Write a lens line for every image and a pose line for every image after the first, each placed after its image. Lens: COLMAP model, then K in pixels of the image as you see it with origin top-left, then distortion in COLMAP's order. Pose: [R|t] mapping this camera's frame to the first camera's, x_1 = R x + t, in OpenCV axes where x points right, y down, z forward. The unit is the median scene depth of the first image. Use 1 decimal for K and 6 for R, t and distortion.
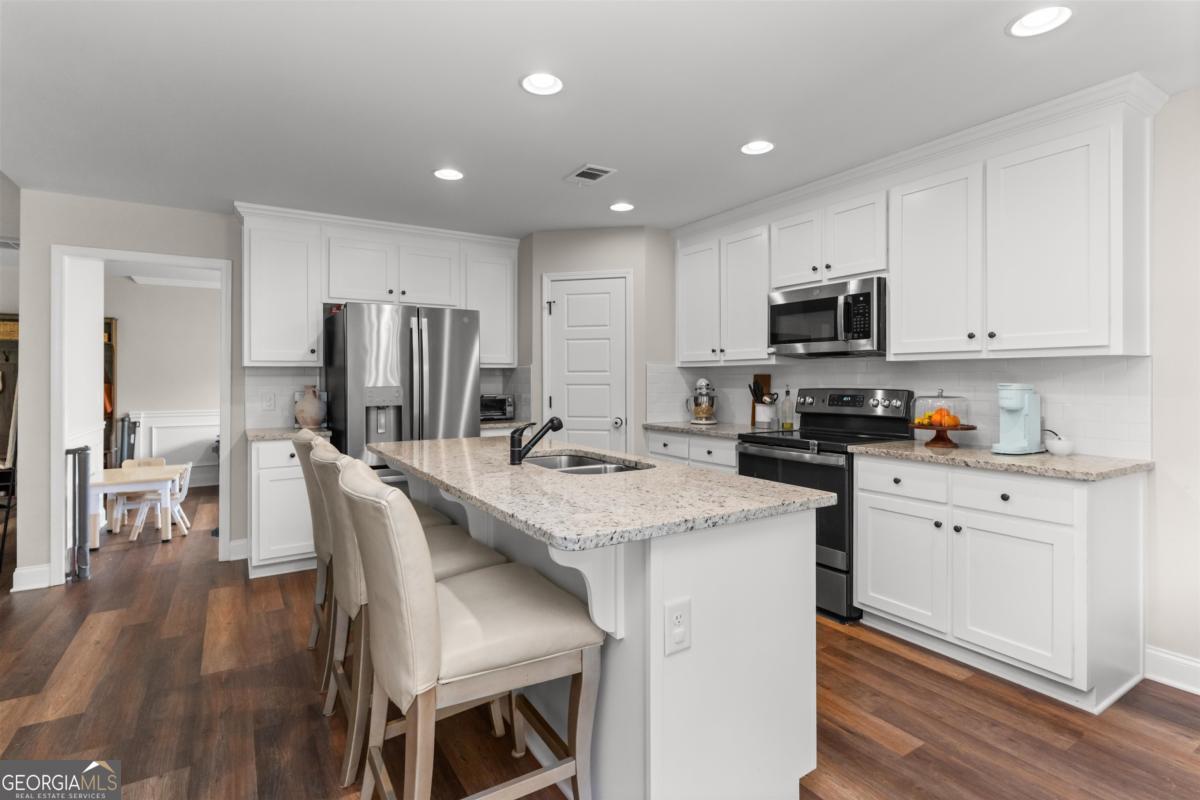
lens RADIAL K [[579.4, 0, 602.7], [0, 579.4, 377.7], [0, 0, 1]] dist [0.003203, -0.000048]
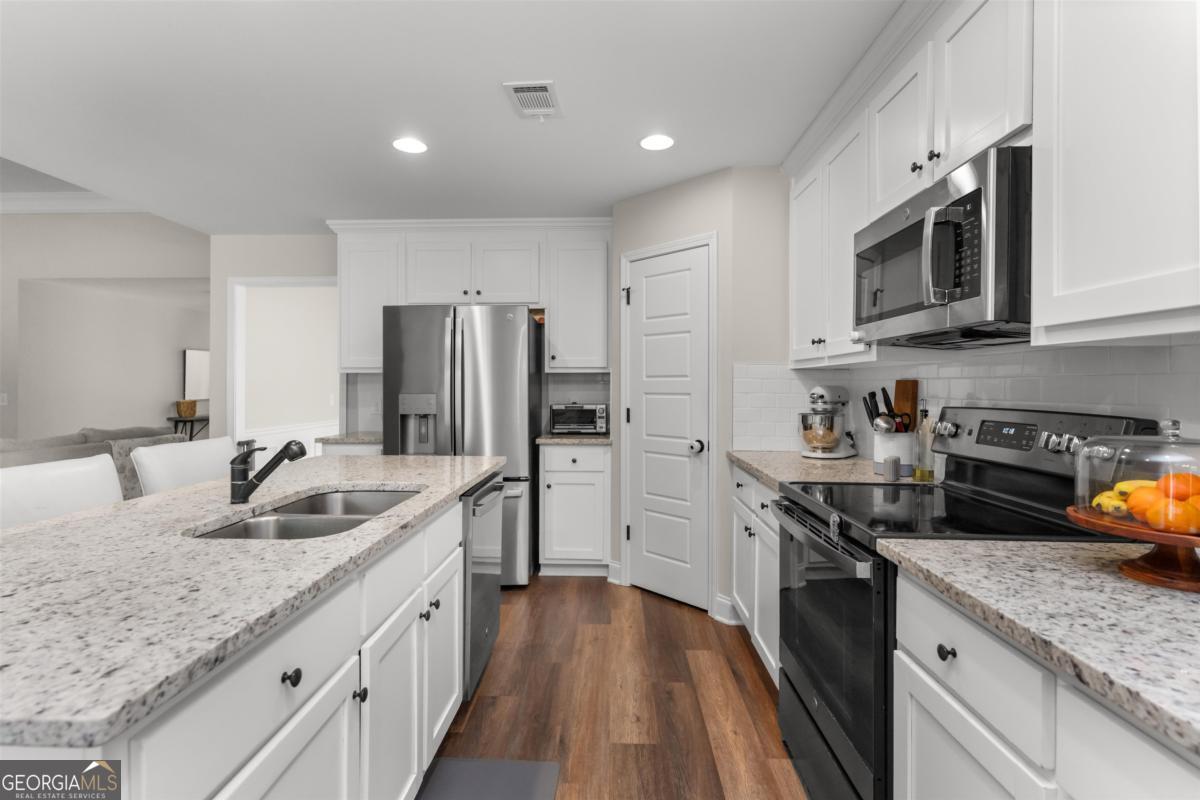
lens RADIAL K [[573.8, 0, 598.1], [0, 573.8, 387.4], [0, 0, 1]] dist [-0.001332, 0.000550]
pose [[0.826517, 0.005800, -0.562883, 0.329408], [-0.002685, 0.999976, 0.006361, -0.001030], [0.562906, -0.003746, 0.826512, 0.344701]]
